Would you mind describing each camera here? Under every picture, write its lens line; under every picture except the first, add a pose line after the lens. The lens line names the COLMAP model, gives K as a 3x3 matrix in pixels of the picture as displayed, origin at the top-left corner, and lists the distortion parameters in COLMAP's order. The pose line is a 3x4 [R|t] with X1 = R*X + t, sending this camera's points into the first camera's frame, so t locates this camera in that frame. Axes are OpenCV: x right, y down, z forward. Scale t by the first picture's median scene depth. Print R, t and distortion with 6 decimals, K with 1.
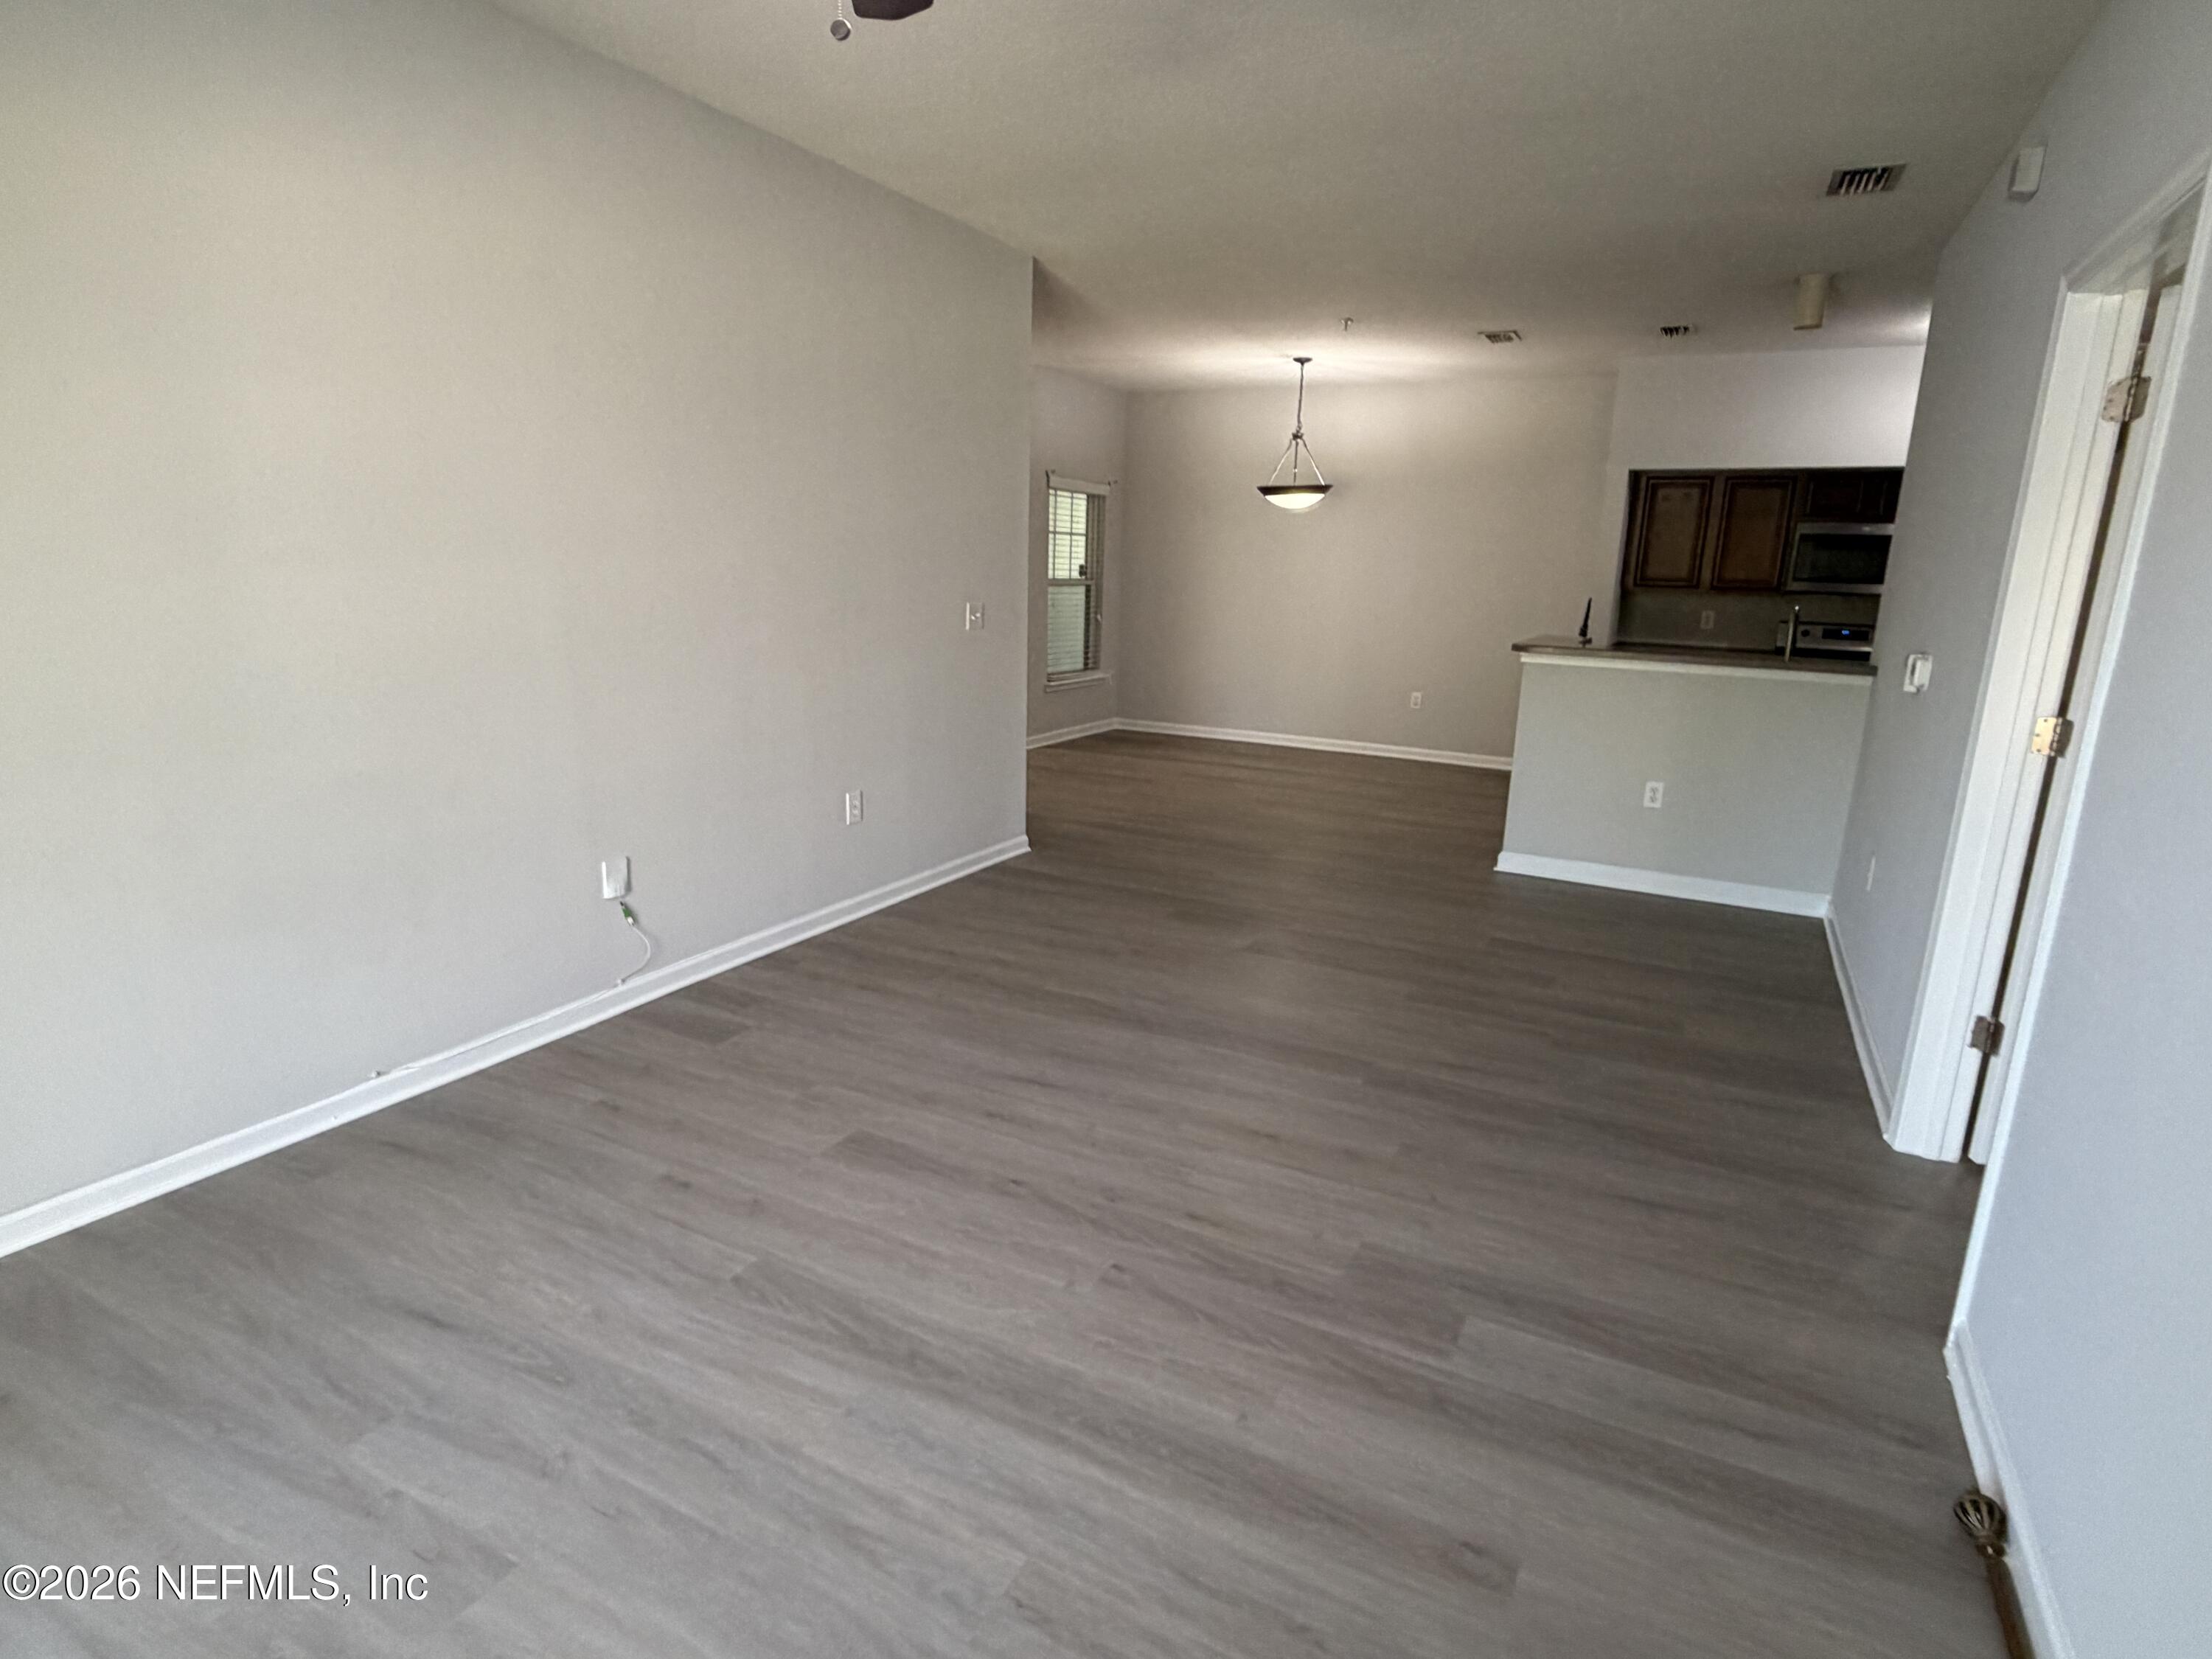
lens RADIAL K [[1163.9, 0, 1107.2], [0, 1163.9, 820.0], [0, 0, 1]] dist [0.001188, 0.000018]
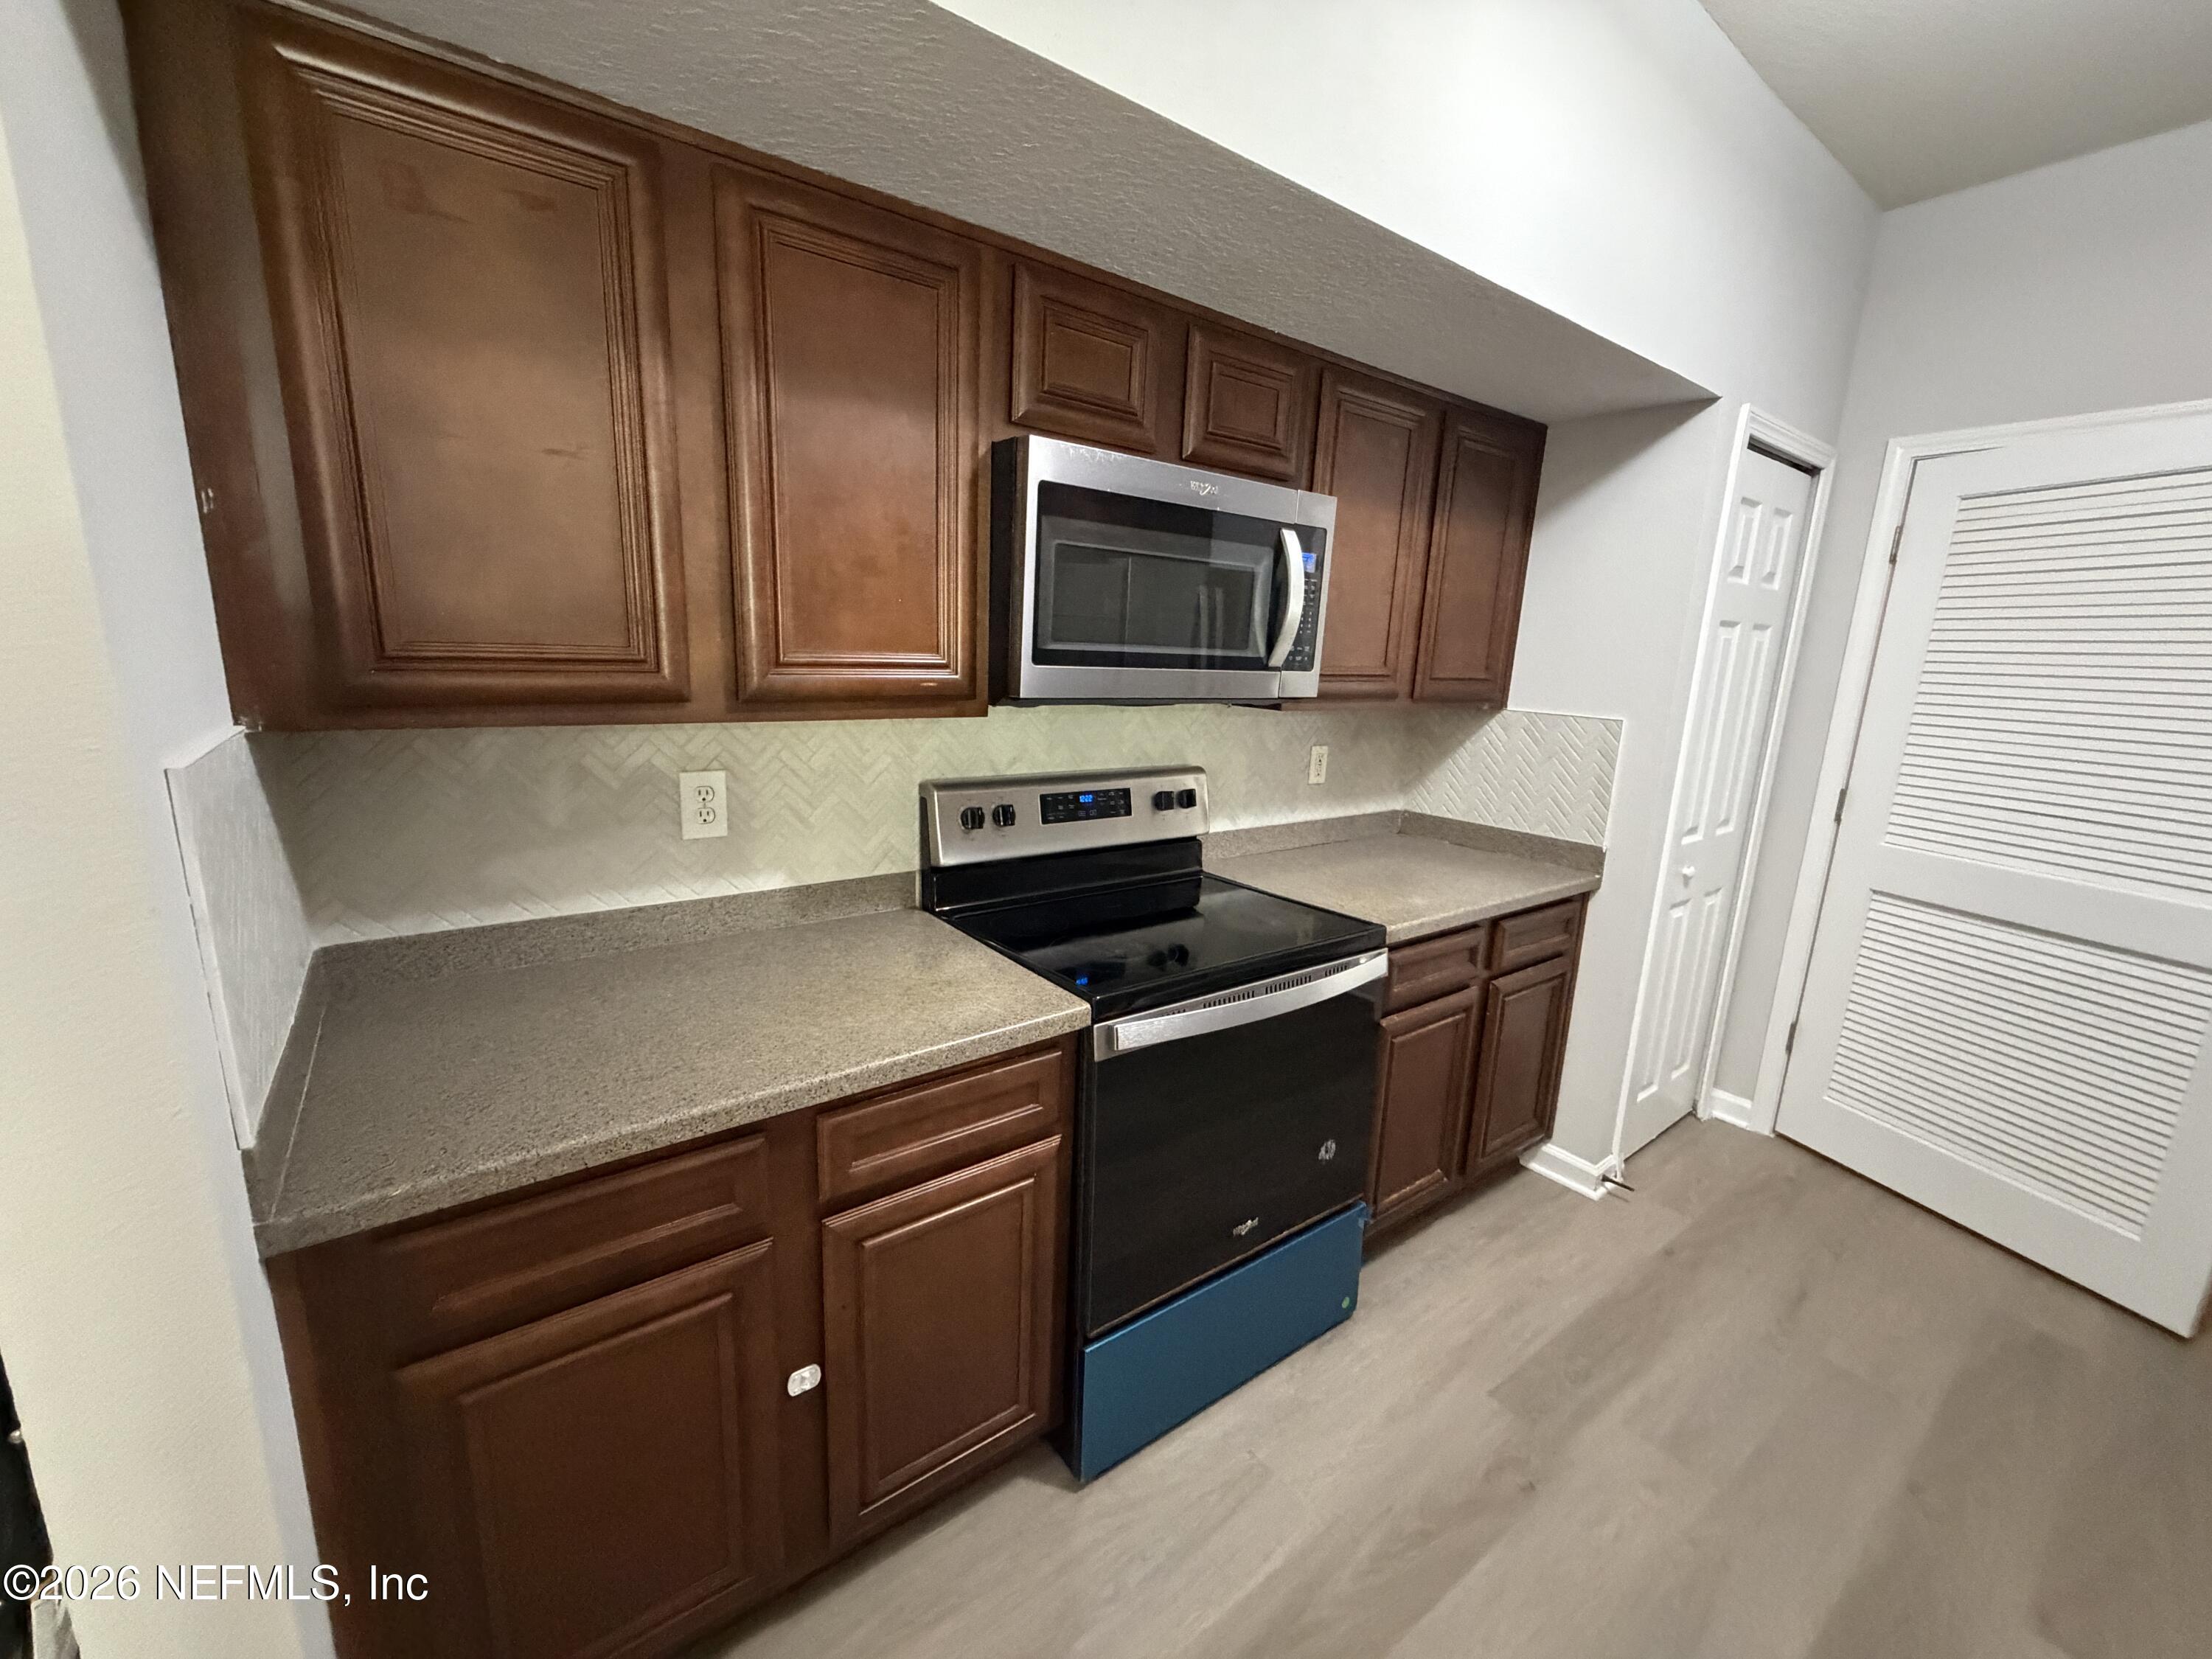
lens RADIAL K [[880.9, 0, 1098.6], [0, 880.9, 832.5], [0, 0, 1]] dist [-0.000316, 0.000147]
pose [[0.441262, -0.201360, 0.874495, 1.001535], [0.175722, 0.975023, 0.135839, -0.470356], [-0.880005, 0.093728, 0.465624, 2.193916]]
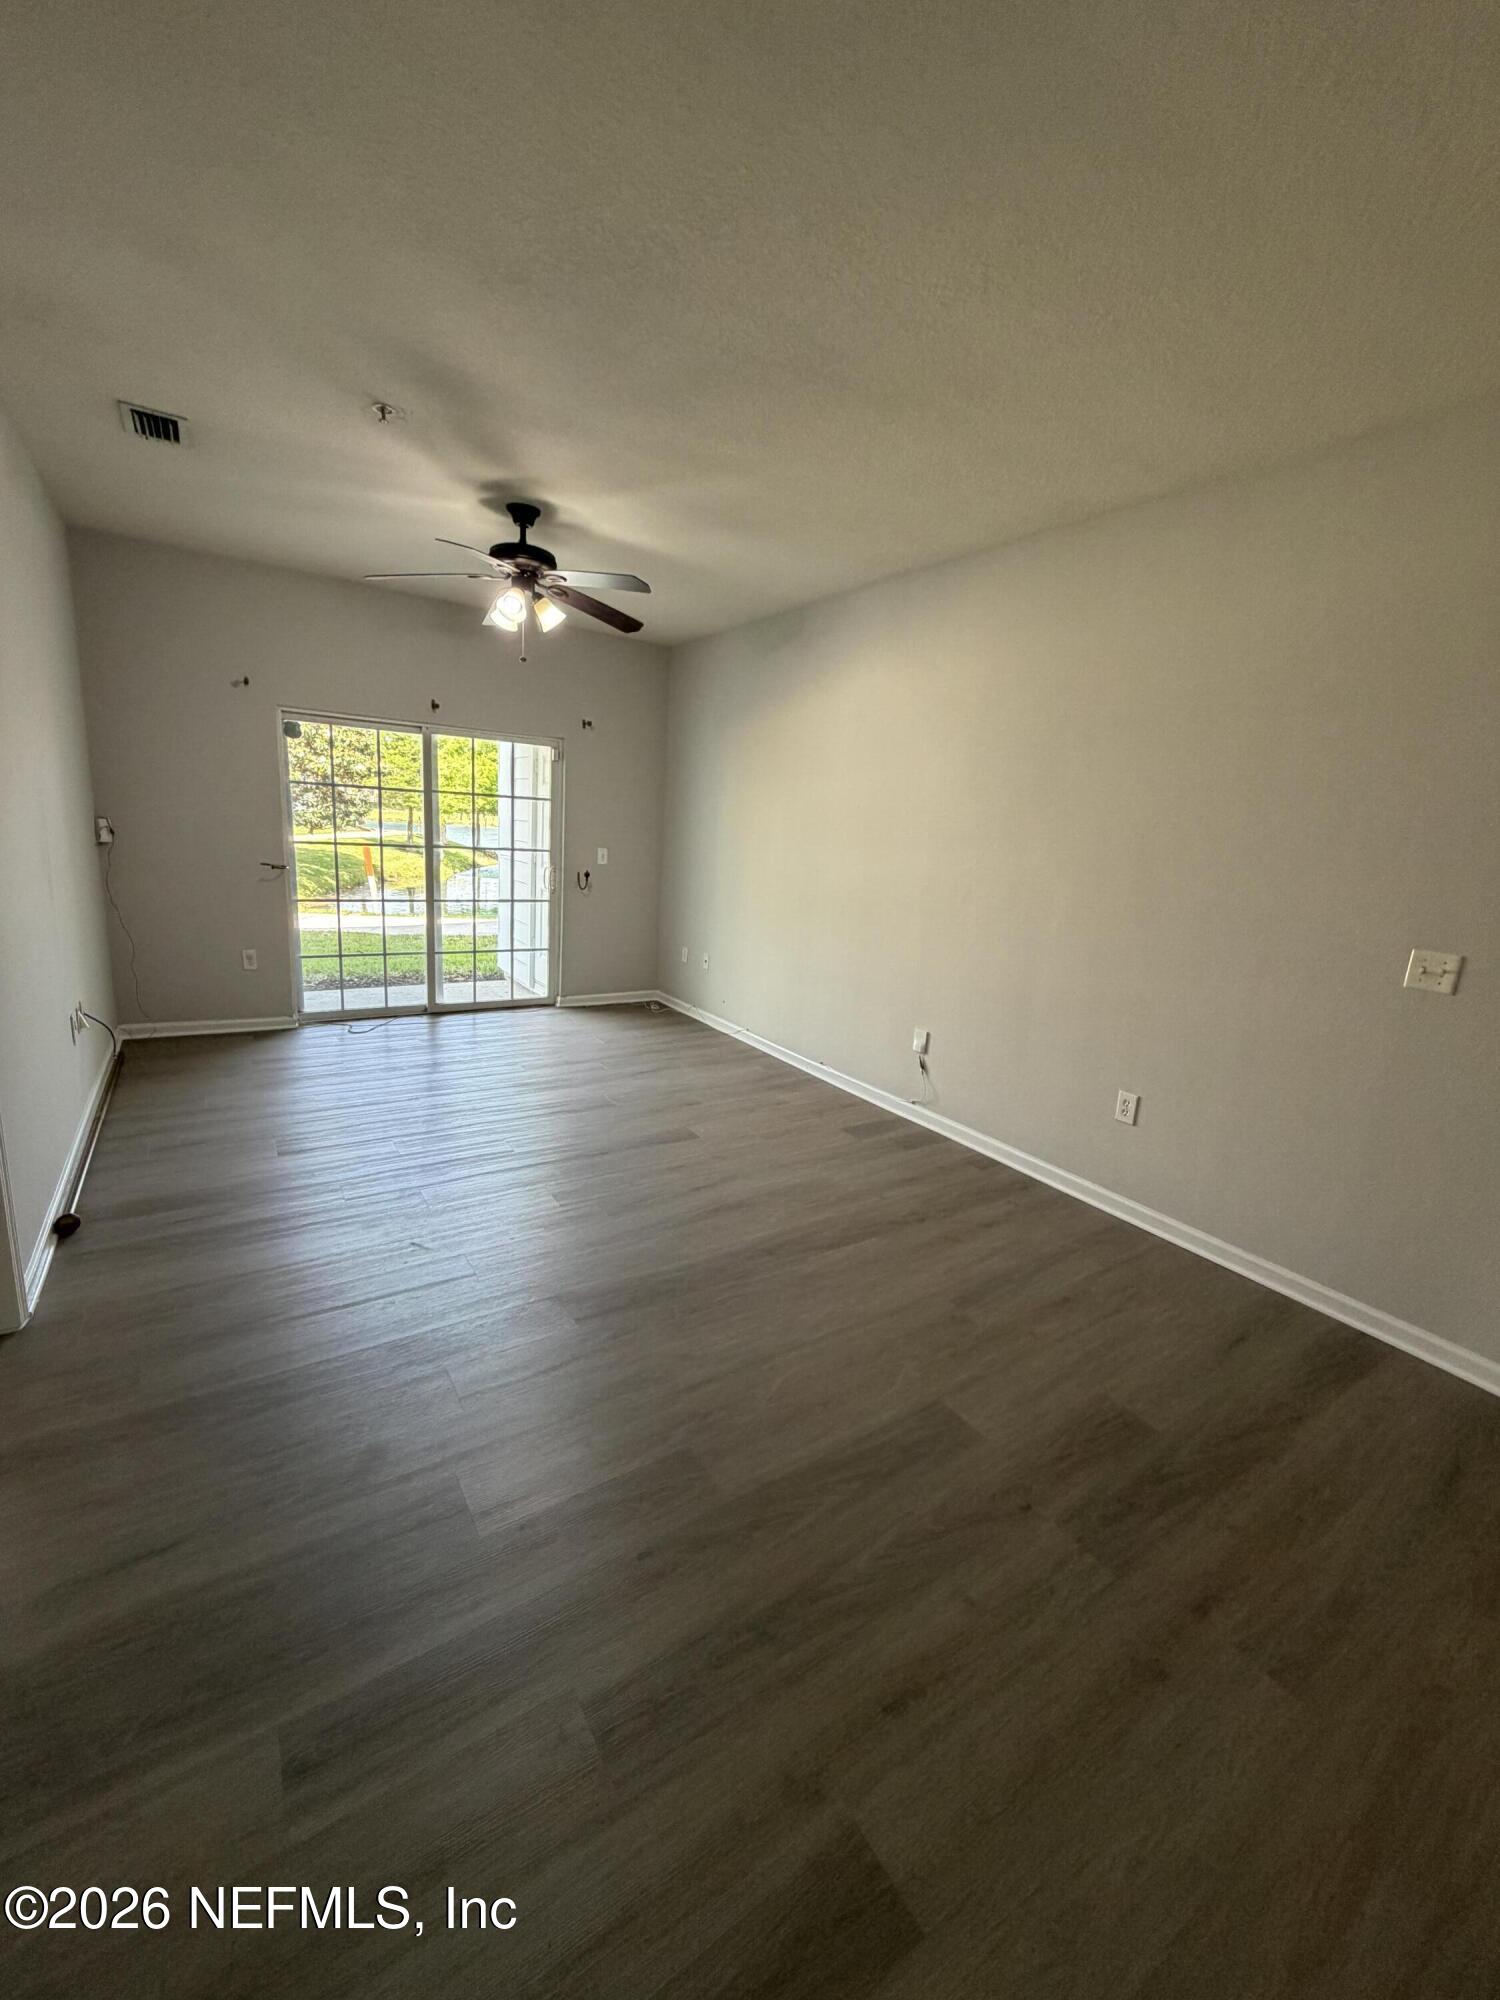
lens RADIAL K [[796.5, 0, 749.7], [0, 796.5, 990.6], [0, 0, 1]] dist [-0.000316, 0.000147]
pose [[-0.482453, 0.116637, -0.868122, 0.828162], [-0.271424, 0.922404, 0.274772, -0.321939], [0.832808, 0.368193, -0.413359, 1.507345]]
